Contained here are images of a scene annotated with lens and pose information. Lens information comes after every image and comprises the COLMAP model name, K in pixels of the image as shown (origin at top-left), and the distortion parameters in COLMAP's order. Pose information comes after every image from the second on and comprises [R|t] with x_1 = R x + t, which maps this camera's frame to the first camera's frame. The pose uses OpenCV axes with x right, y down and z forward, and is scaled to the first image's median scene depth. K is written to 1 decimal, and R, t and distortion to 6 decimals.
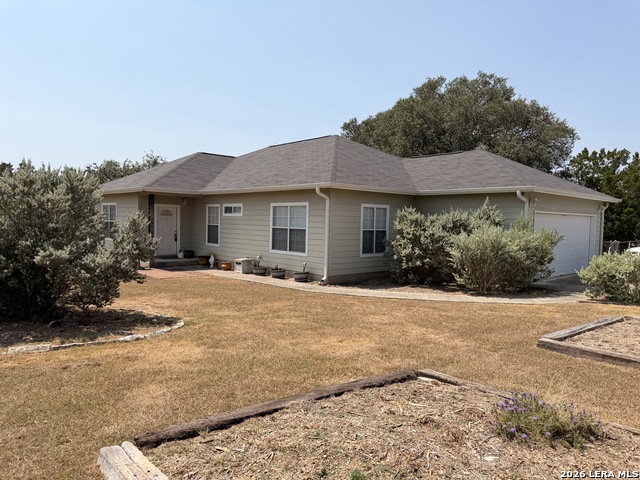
lens RADIAL K [[452.9, 0, 320.0], [0, 452.9, 240.0], [0, 0, 1]] dist [0.055012, -0.071057]
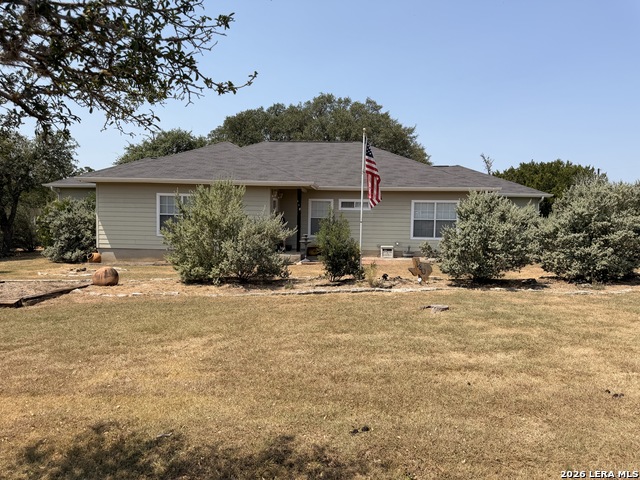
lens RADIAL K [[452.9, 0, 320.0], [0, 452.9, 240.0], [0, 0, 1]] dist [0.055012, -0.071057]
pose [[0.755836, -0.037806, 0.653669, -1.087746], [0.028431, 0.999285, 0.024922, -0.009172], [-0.654143, -0.000253, 0.756370, 0.210938]]
